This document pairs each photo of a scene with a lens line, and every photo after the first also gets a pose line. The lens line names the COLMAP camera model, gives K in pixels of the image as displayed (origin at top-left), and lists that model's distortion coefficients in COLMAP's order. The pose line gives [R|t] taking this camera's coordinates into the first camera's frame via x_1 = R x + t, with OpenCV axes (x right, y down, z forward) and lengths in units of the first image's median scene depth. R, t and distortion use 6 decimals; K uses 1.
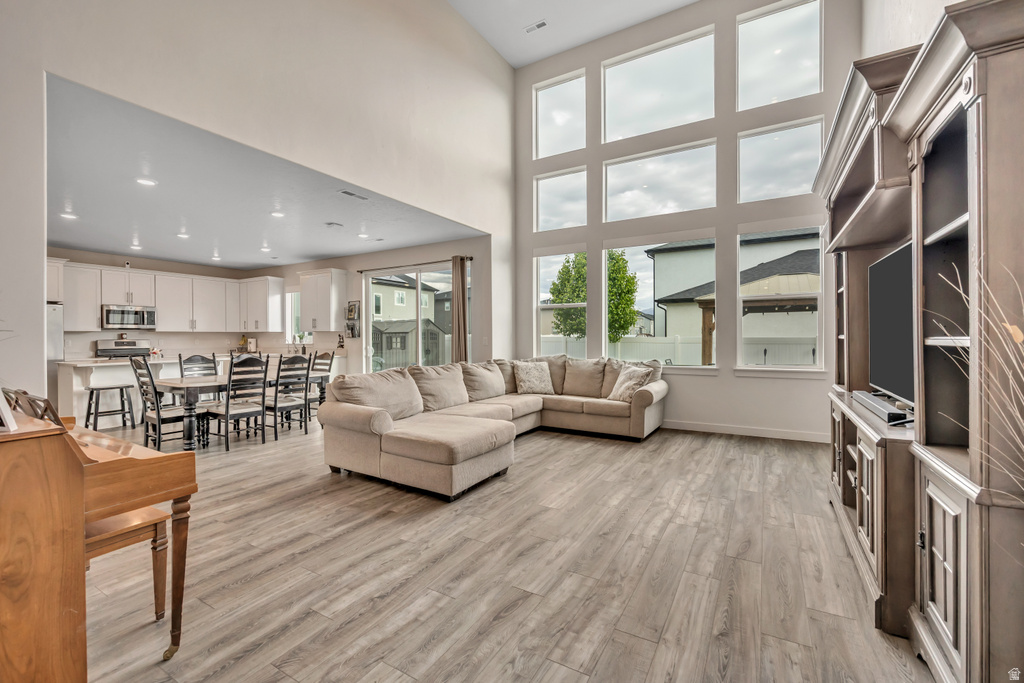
lens RADIAL K [[432.8, 0, 511.6], [0, 432.8, 336.2], [0, 0, 1]] dist [-0.006247, 0.000056]
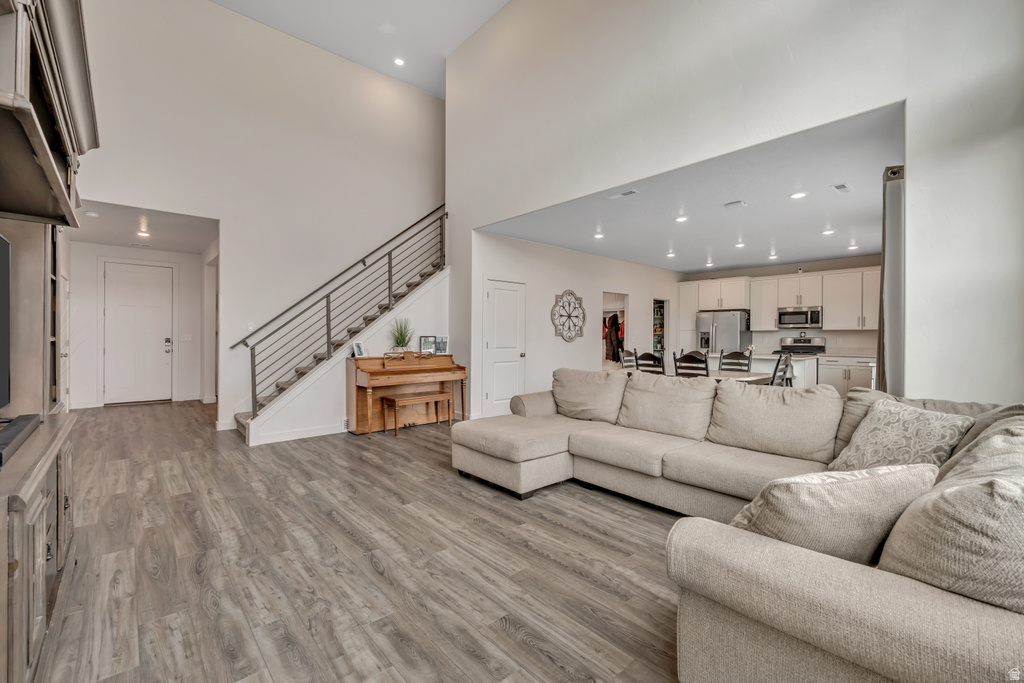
lens RADIAL K [[432.8, 0, 511.6], [0, 432.8, 336.2], [0, 0, 1]] dist [-0.006247, 0.000056]
pose [[-0.304280, 0.005618, -0.952566, 0.640588], [0.000020, 0.999983, 0.005891, -0.003412], [0.952583, 0.001773, -0.304275, 1.009579]]
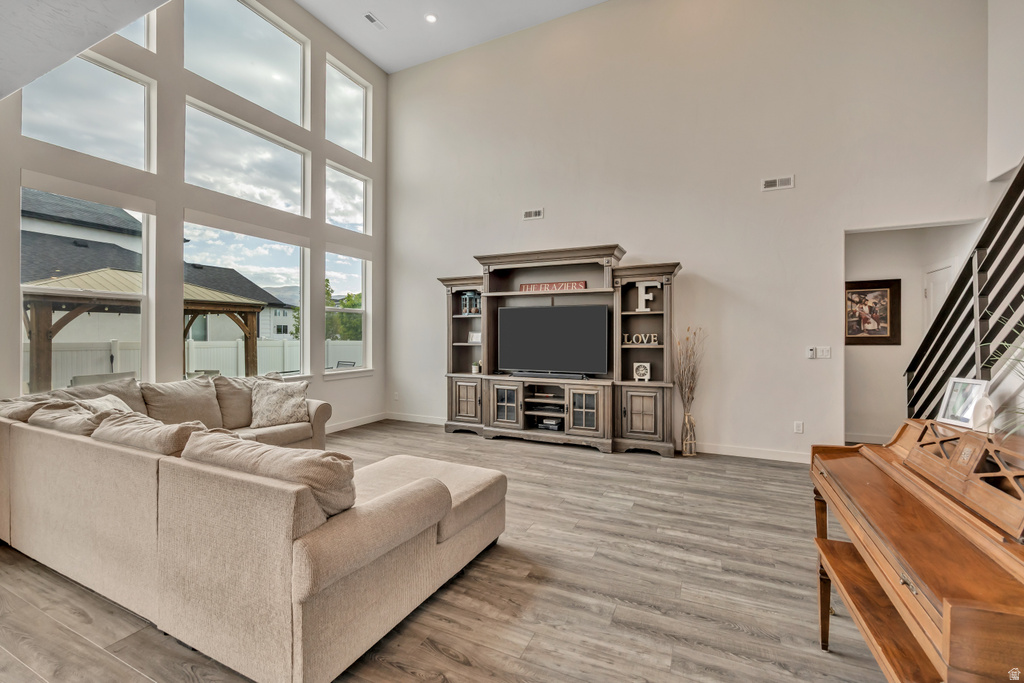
lens RADIAL K [[432.8, 0, 511.6], [0, 432.8, 336.2], [0, 0, 1]] dist [-0.006247, 0.000056]
pose [[-0.095625, 0.002167, 0.995415, -0.677535], [0.001230, 0.999997, -0.002058, -0.018450], [-0.995417, 0.001028, -0.095627, 0.707423]]
